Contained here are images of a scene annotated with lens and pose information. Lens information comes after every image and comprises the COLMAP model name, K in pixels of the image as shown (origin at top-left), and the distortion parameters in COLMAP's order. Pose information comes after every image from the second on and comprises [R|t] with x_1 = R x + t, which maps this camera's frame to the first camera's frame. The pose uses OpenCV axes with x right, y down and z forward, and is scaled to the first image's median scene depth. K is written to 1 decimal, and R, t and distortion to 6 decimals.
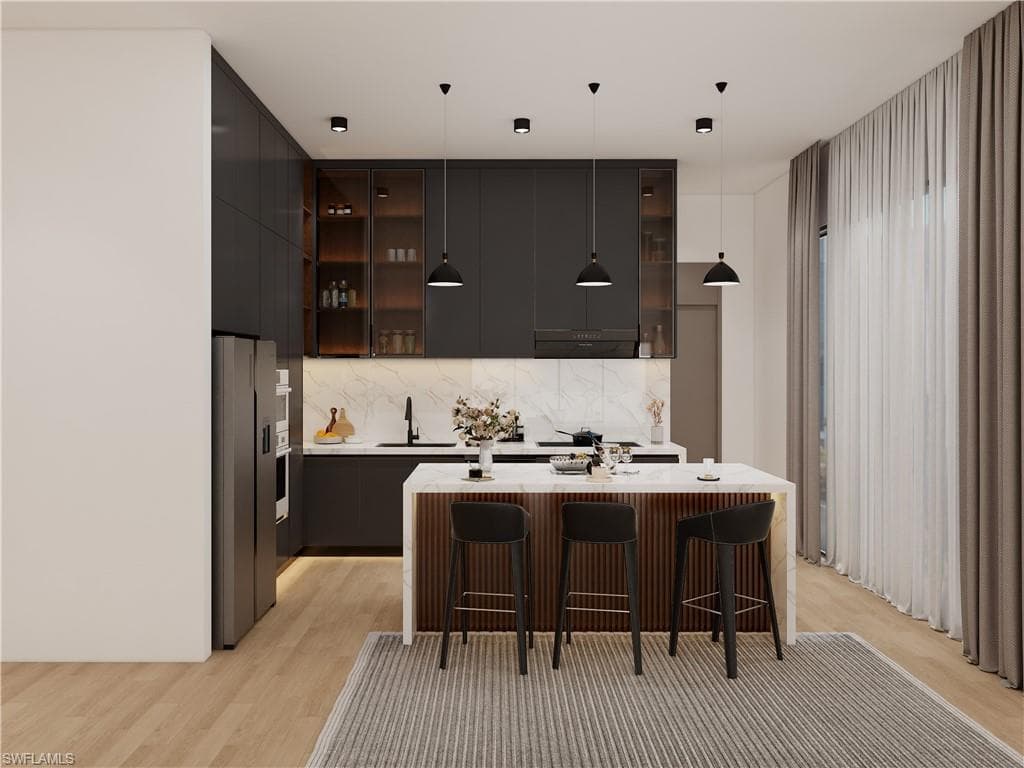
lens RADIAL K [[830.8, 0, 499.8], [0, 830.8, 380.1], [0, 0, 1]] dist [-0.004335, -0.002600]
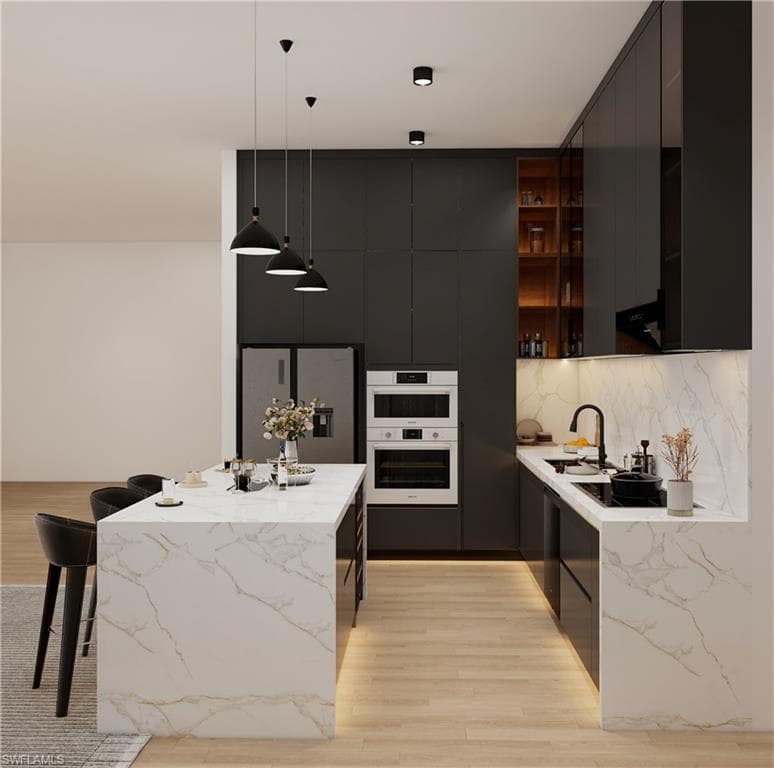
lens RADIAL K [[835.9, 0, 404.4], [0, 835.9, 381.6], [0, 0, 1]] dist [0.001506, -0.005966]
pose [[-0.020182, 0.013189, -0.999709, 0.715030], [-0.011398, 0.999845, 0.013421, -0.011572], [0.999731, 0.011665, -0.020029, 0.832017]]
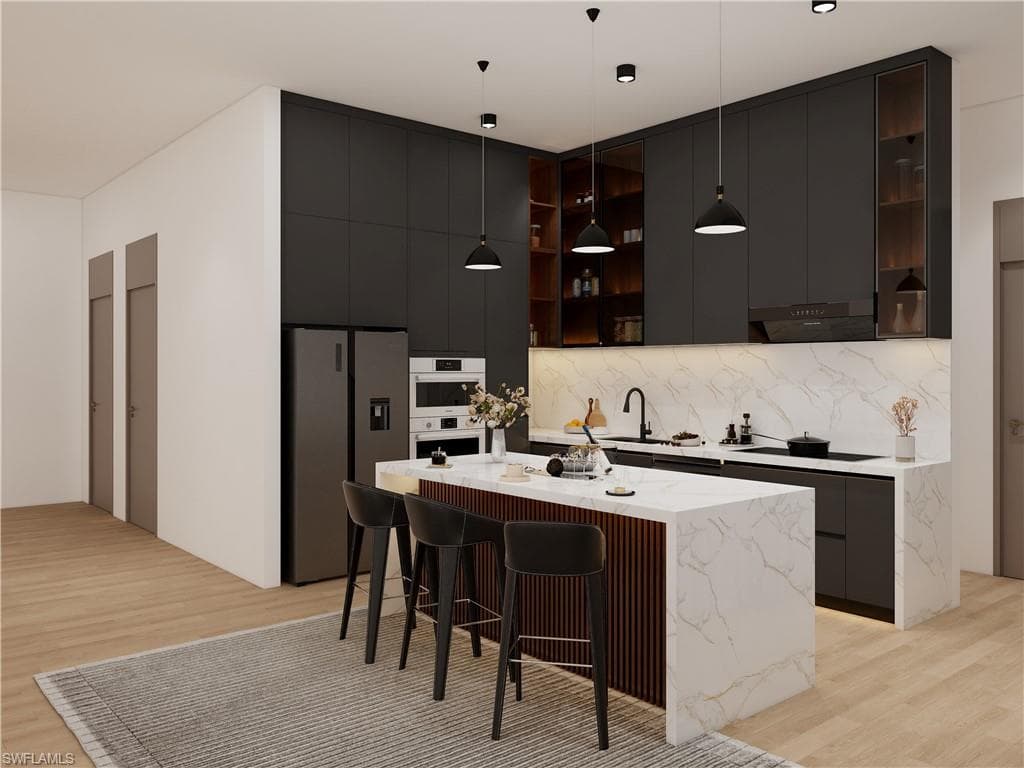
lens RADIAL K [[830.8, 0, 499.8], [0, 830.8, 380.1], [0, 0, 1]] dist [-0.004335, -0.002600]
pose [[0.637174, 0.009395, -0.770663, 0.507899], [-0.008062, 0.999952, 0.005524, 0.007543], [0.770678, 0.002693, 0.637219, 0.290063]]
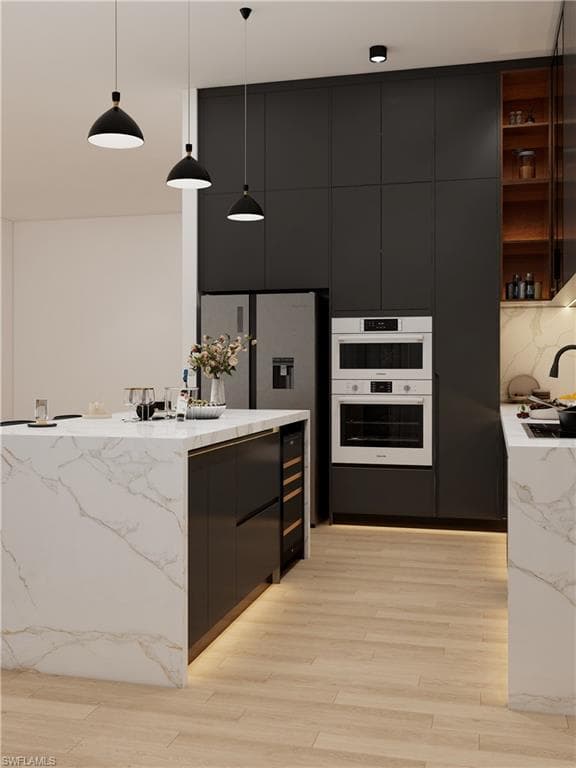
lens RADIAL K [[832.3, 0, 271.1], [0, 832.3, 381.0], [0, 0, 1]] dist [-0.001751, -0.005586]
pose [[-0.260683, 0.012953, -0.965337, 0.623966], [-0.010319, 0.999815, 0.016202, 0.041226], [0.965369, 0.014185, -0.260502, 0.935148]]
